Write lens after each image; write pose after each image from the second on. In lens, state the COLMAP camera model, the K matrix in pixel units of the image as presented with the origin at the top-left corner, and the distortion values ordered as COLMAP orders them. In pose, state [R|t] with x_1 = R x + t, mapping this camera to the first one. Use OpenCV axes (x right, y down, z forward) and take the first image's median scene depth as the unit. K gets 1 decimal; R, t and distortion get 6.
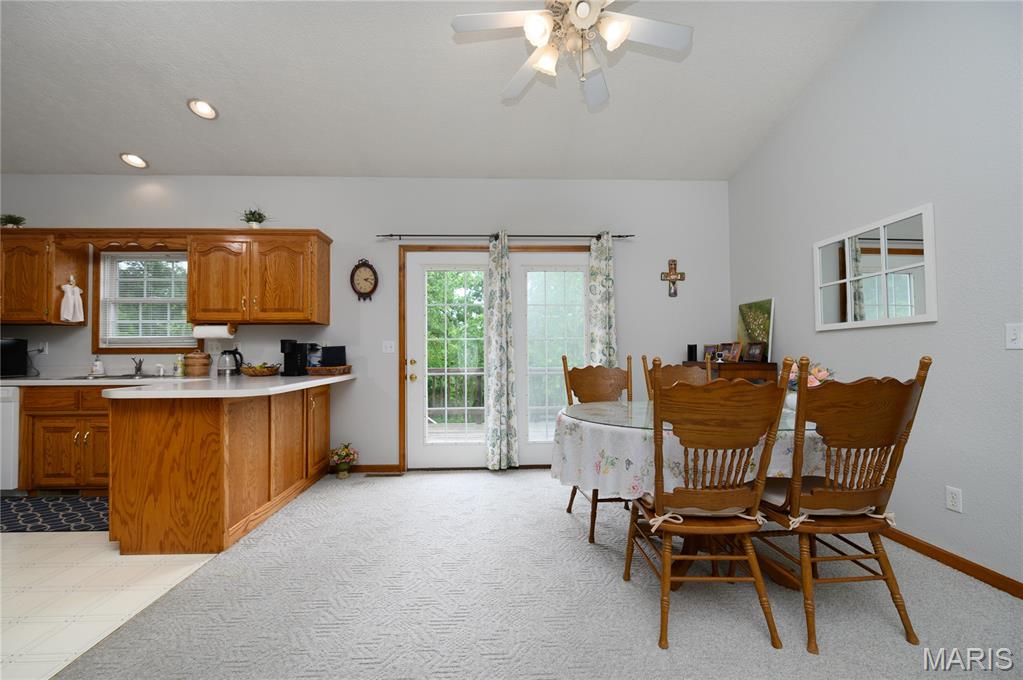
lens RADIAL K [[410.0, 0, 506.7], [0, 410.0, 345.5], [0, 0, 1]] dist [-0.003987, -0.000374]
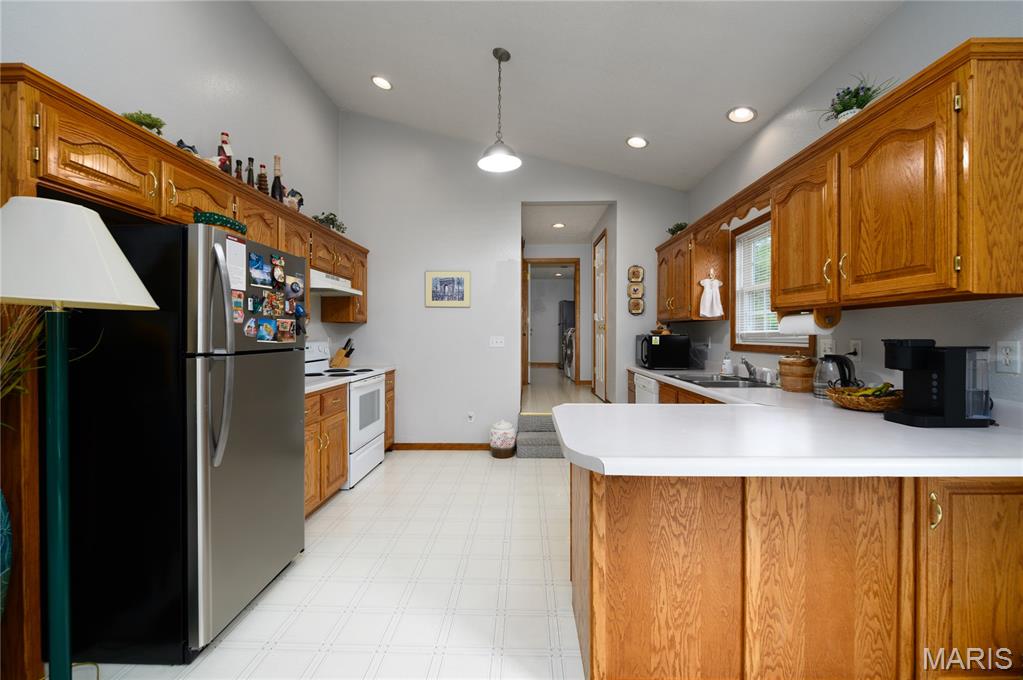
lens RADIAL K [[409.4, 0, 512.4], [0, 409.4, 337.1], [0, 0, 1]] dist [-0.008680, -0.000241]
pose [[-0.079171, 0.010519, -0.996806, -0.065920], [0.018731, 0.999783, 0.009062, -0.026942], [0.996685, -0.017954, -0.079351, 0.581001]]
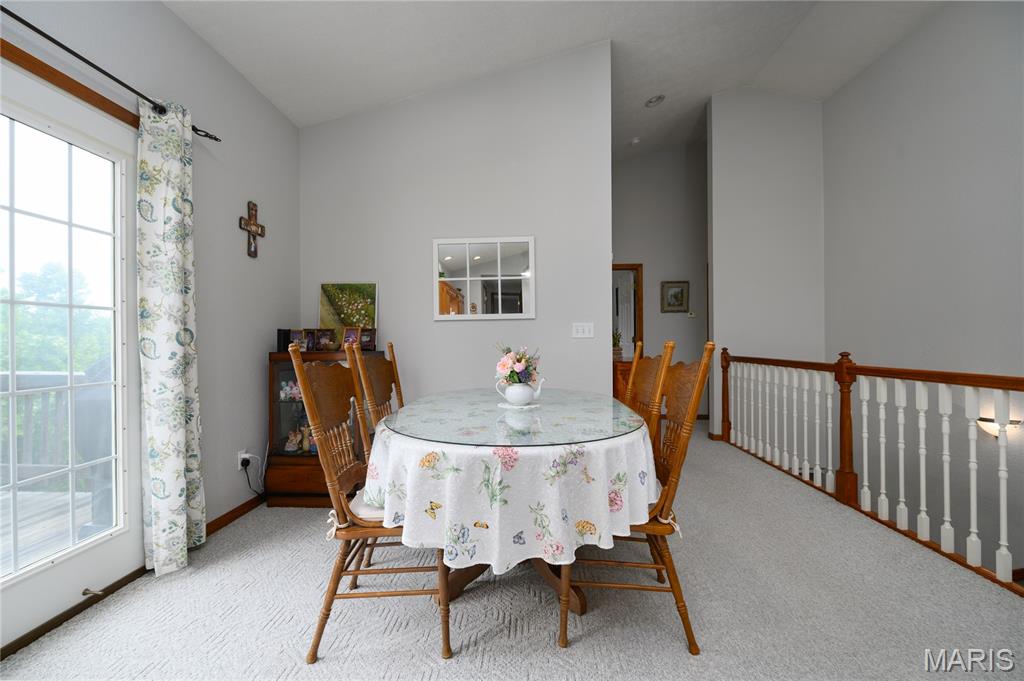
lens RADIAL K [[409.8, 0, 513.0], [0, 409.8, 337.6], [0, 0, 1]] dist [-0.008680, -0.000241]
pose [[0.085733, 0.010589, 0.996262, -0.240933], [-0.014121, 0.999856, -0.009412, 0.014063], [-0.996218, -0.013261, 0.085870, 0.550795]]
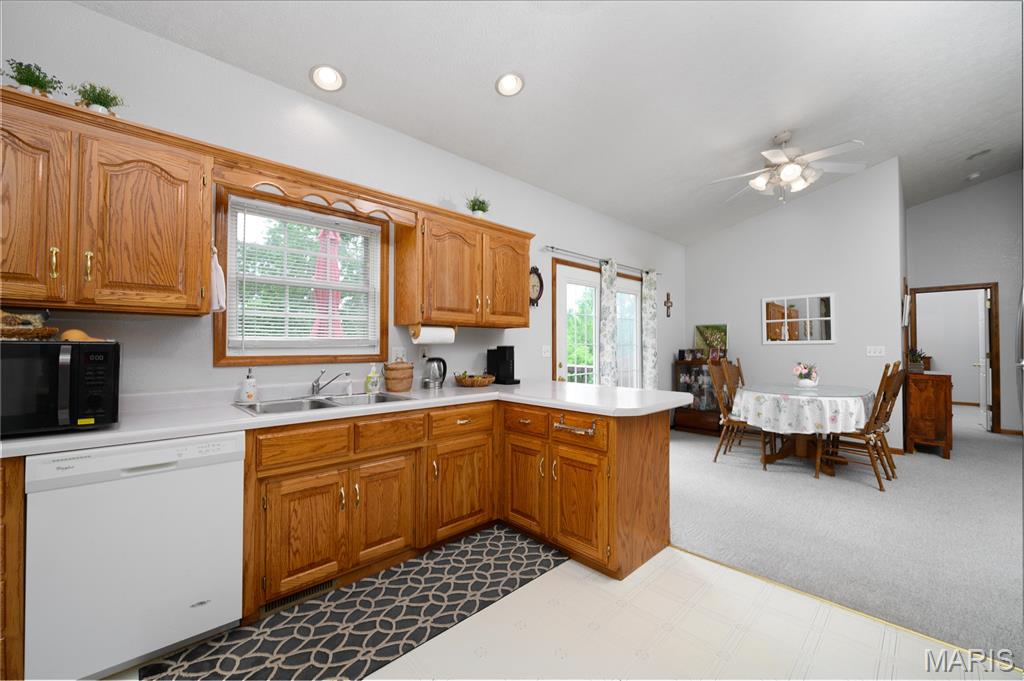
lens RADIAL K [[401.5, 0, 512.0], [0, 401.5, 340.5], [0, 0, 1]] dist [-0.003814, -0.000334]
pose [[0.751981, 0.014663, 0.659022, -1.068365], [-0.017230, 0.999848, -0.002586, -0.022584], [-0.658959, -0.009410, 0.752120, 0.288794]]
